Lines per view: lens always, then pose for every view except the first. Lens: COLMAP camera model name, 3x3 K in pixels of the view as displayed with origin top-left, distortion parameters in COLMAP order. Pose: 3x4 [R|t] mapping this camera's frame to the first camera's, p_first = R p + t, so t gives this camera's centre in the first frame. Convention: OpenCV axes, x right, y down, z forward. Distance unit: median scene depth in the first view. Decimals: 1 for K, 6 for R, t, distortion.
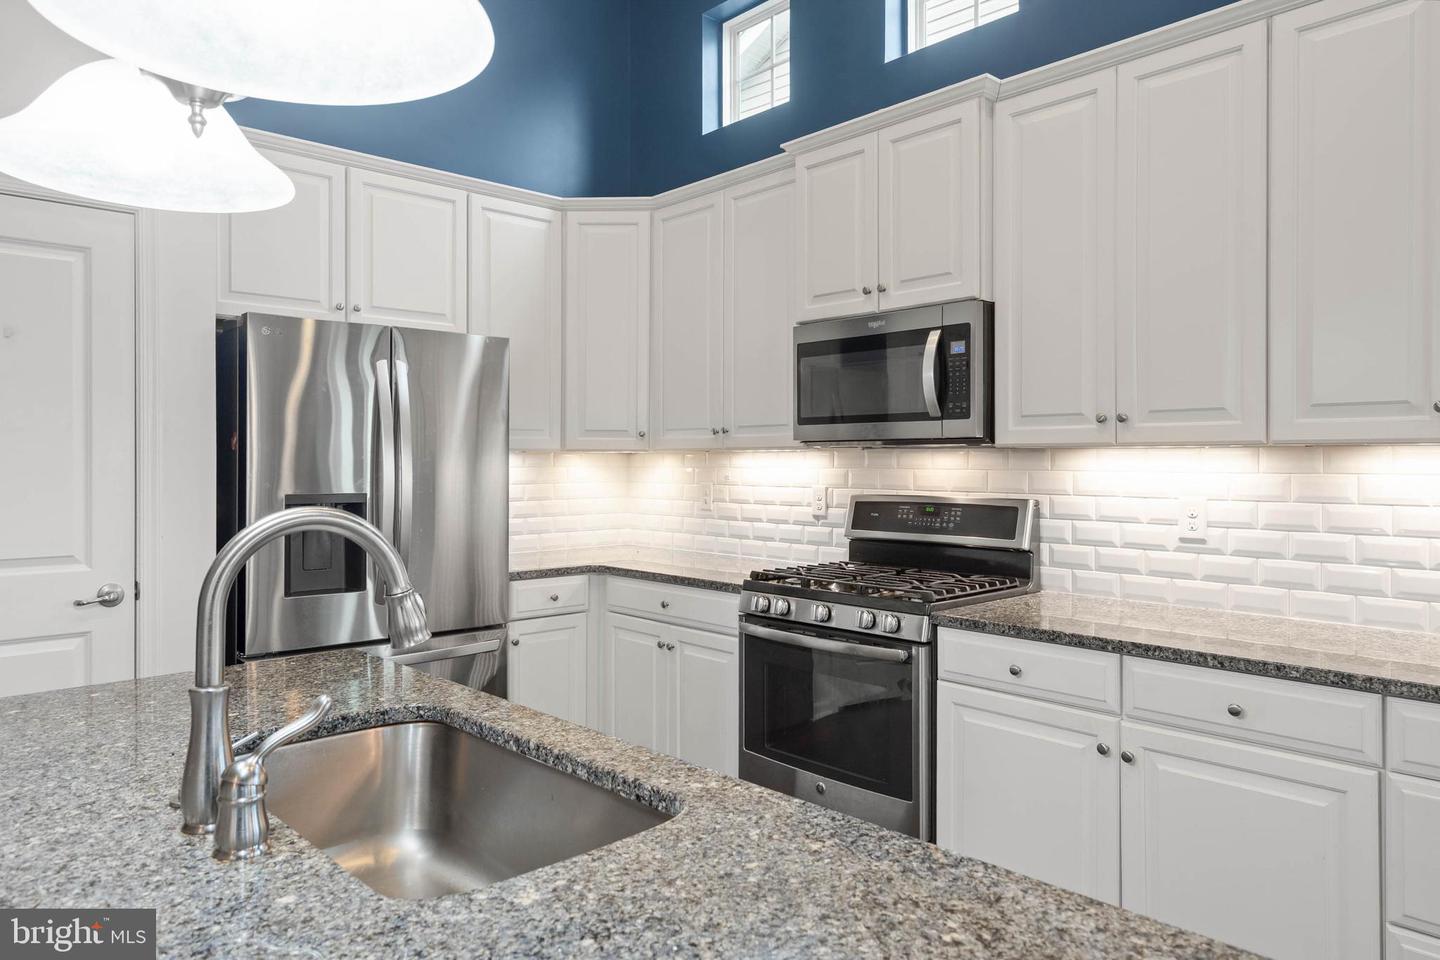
lens RADIAL K [[946.8, 0, 712.6], [0, 946.8, 458.9], [0, 0, 1]] dist [-0.005137, -0.001812]
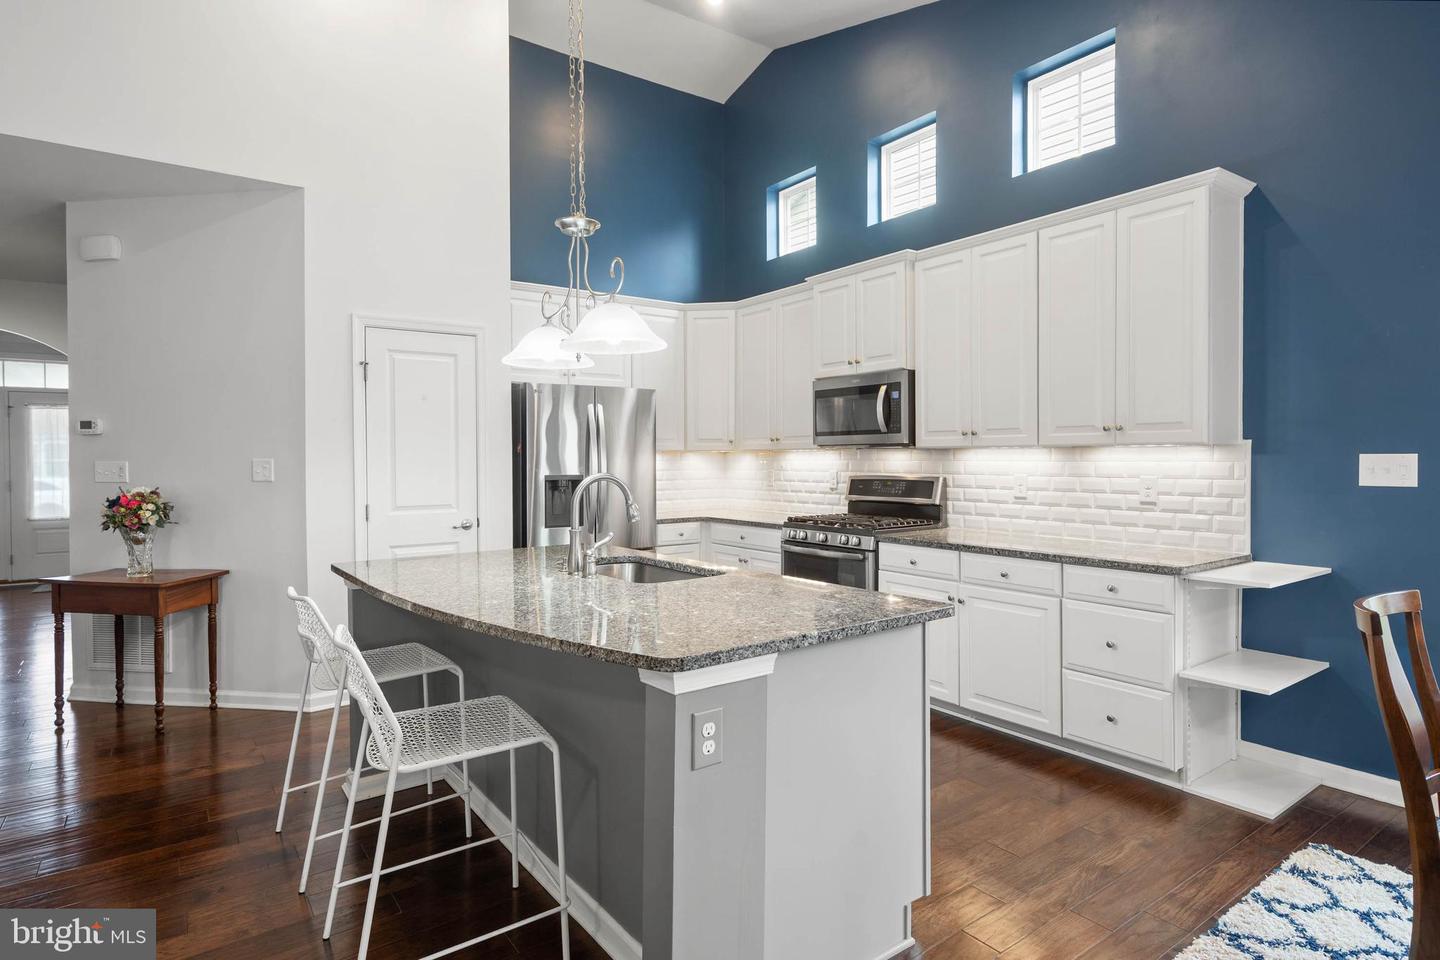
lens RADIAL K [[773.2, 0, 712.4], [0, 773.2, 455.9], [0, 0, 1]] dist [0.001630, -0.000588]
pose [[0.992678, -0.006297, -0.120625, 0.080635], [0.006456, 0.999979, 0.000925, -0.001429], [0.120616, -0.001697, 0.992698, -0.521842]]
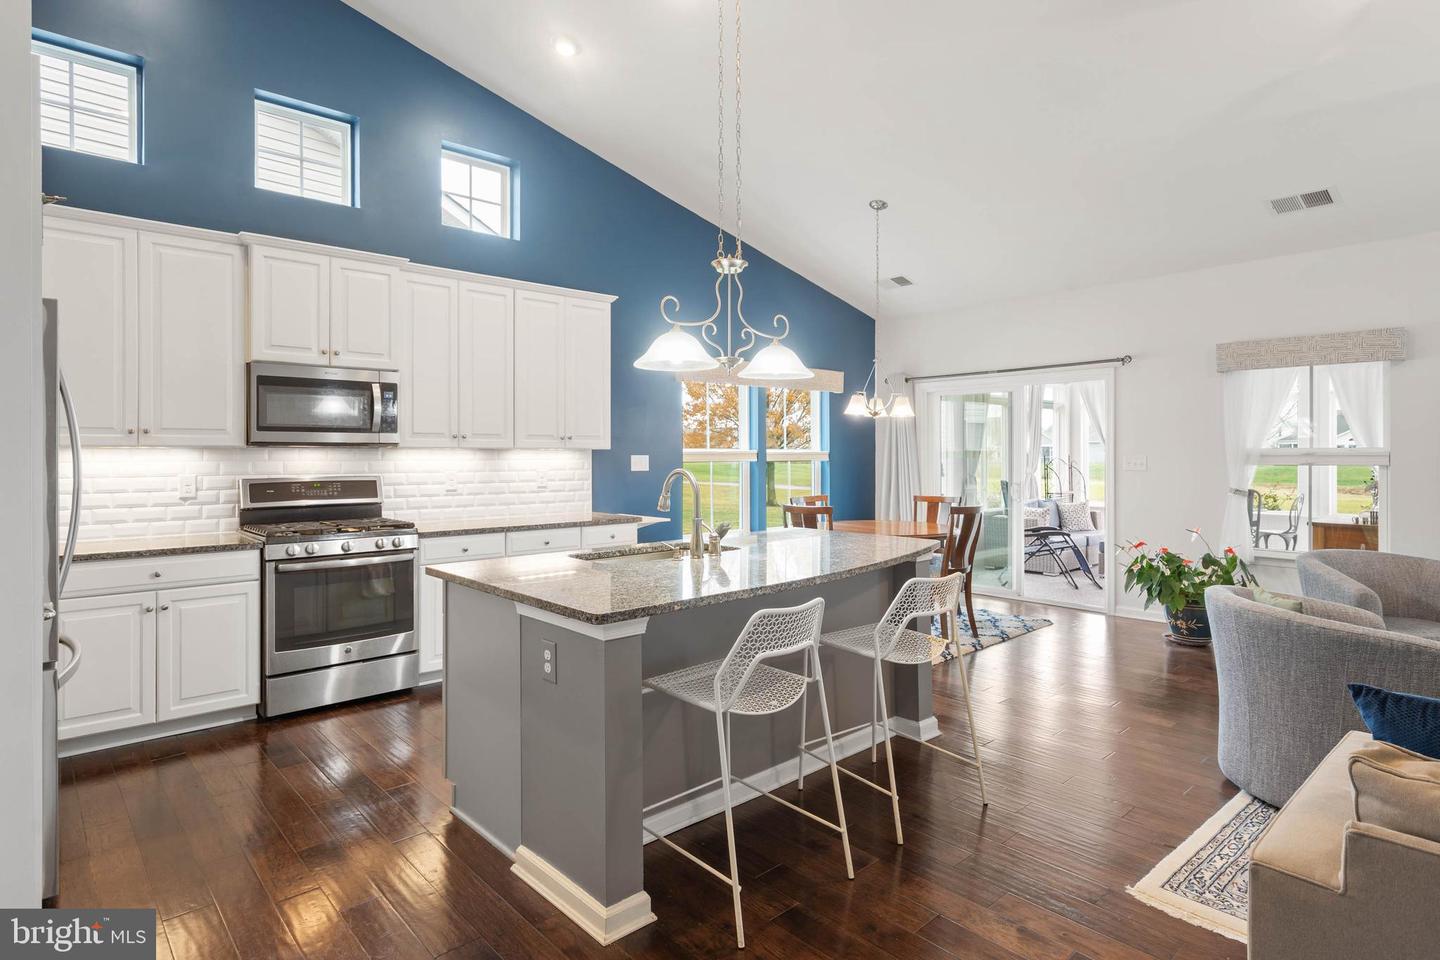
lens RADIAL K [[773.2, 0, 712.4], [0, 773.2, 455.9], [0, 0, 1]] dist [0.001630, -0.000588]
pose [[0.001787, -0.000789, 0.999998, -1.199432], [0.000197, 1.000000, 0.000788, 0.001972], [-0.999998, 0.000196, 0.001787, 0.333225]]
